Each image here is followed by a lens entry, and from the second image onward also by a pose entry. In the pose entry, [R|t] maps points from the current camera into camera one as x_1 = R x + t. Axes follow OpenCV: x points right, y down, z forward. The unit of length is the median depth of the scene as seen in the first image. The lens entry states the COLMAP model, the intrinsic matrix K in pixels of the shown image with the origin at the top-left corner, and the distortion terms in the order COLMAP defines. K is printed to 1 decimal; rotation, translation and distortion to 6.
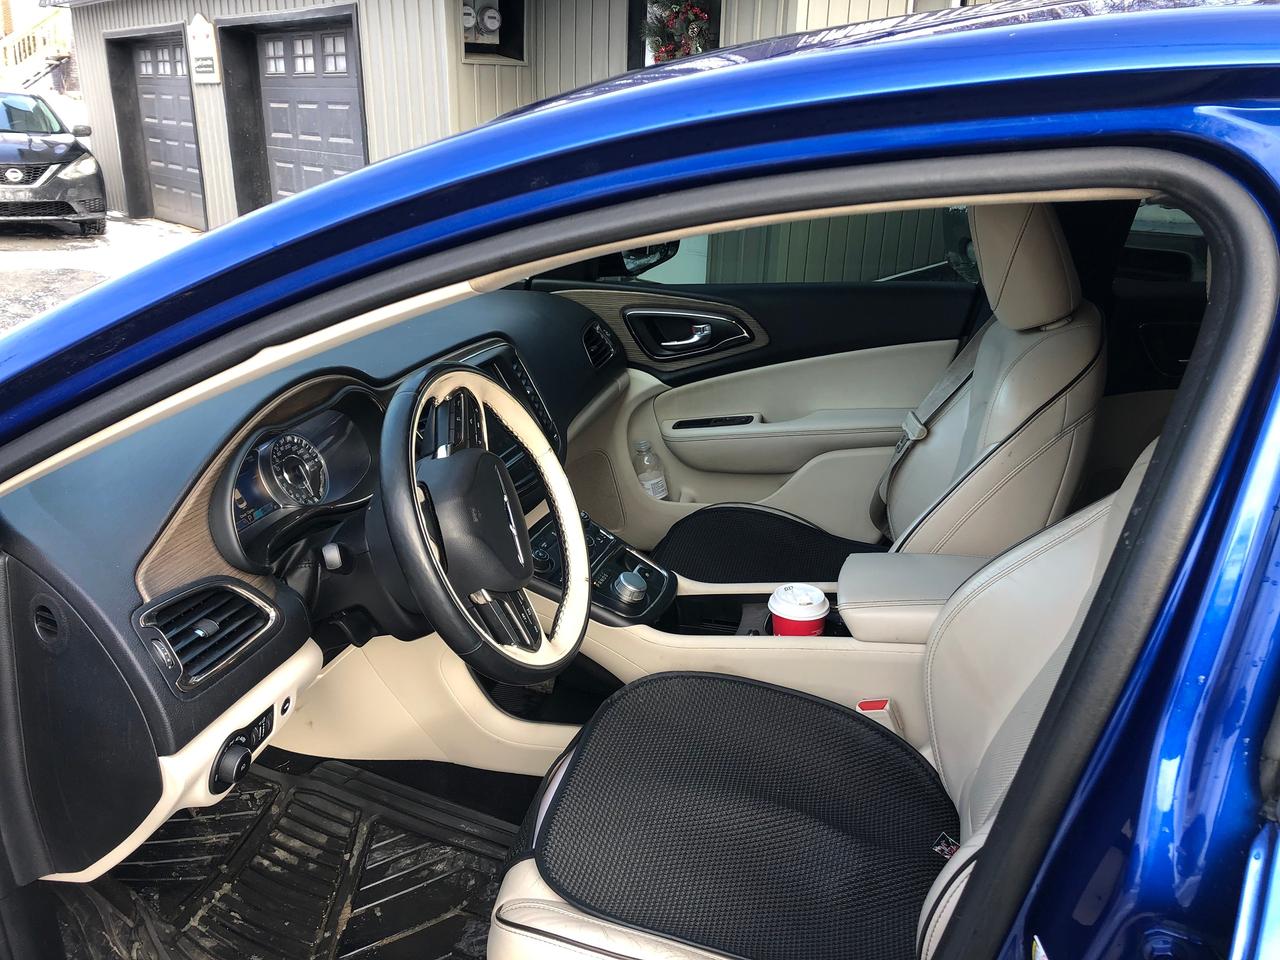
lens RADIAL K [[1034.1, 0, 639.4], [0, 1034.1, 476.0], [0, 0, 1]] dist [0.023693, -0.013890]
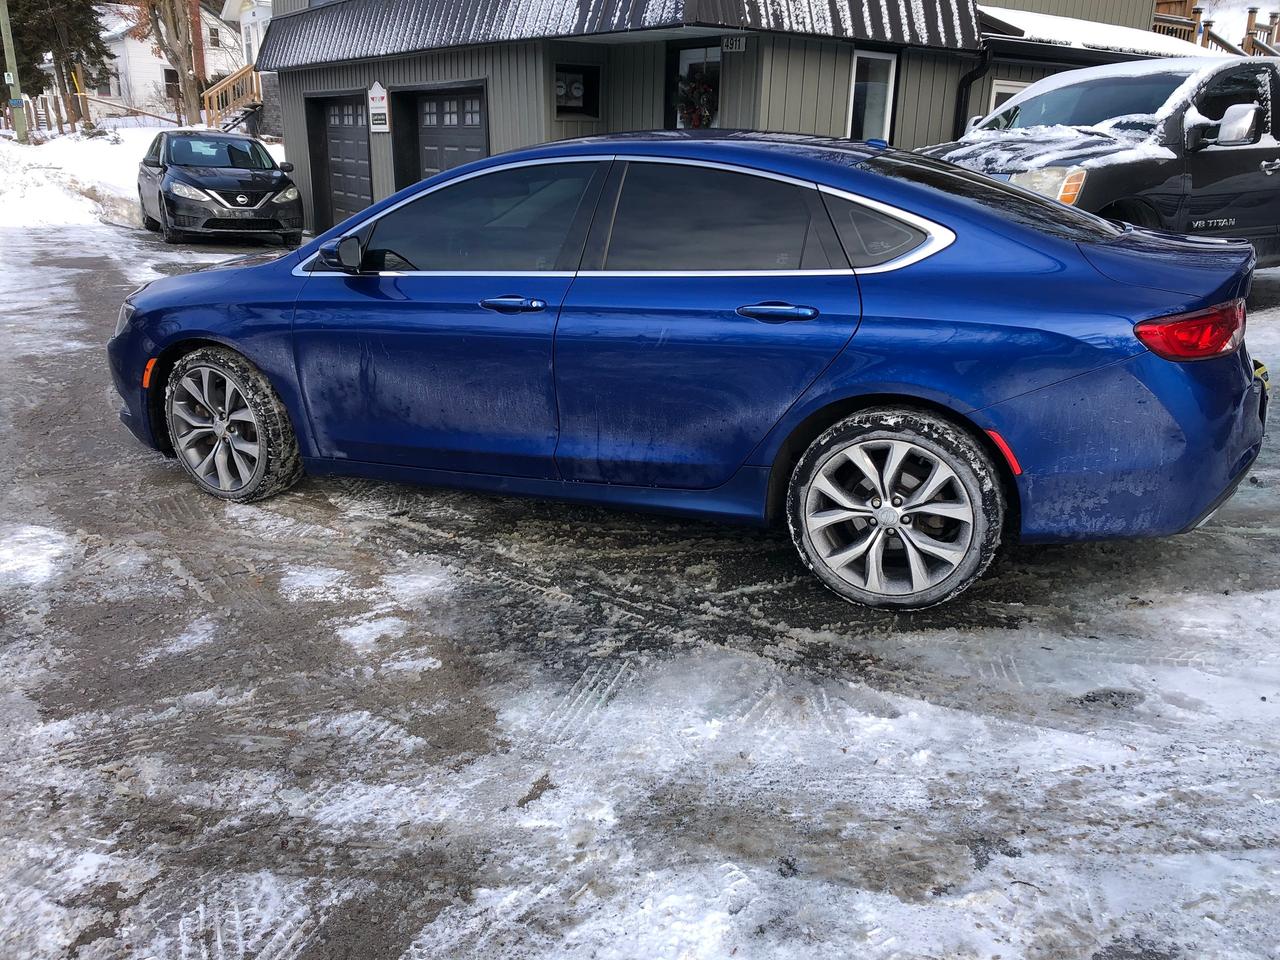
lens RADIAL K [[1034.1, 0, 638.3], [0, 1034.1, 474.4], [0, 0, 1]] dist [0.023693, -0.013890]
pose [[0.991759, 0.034082, -0.123502, 0.097570], [-0.037918, 0.998864, -0.028850, 0.092074], [0.122379, 0.033295, 0.991925, -0.279964]]
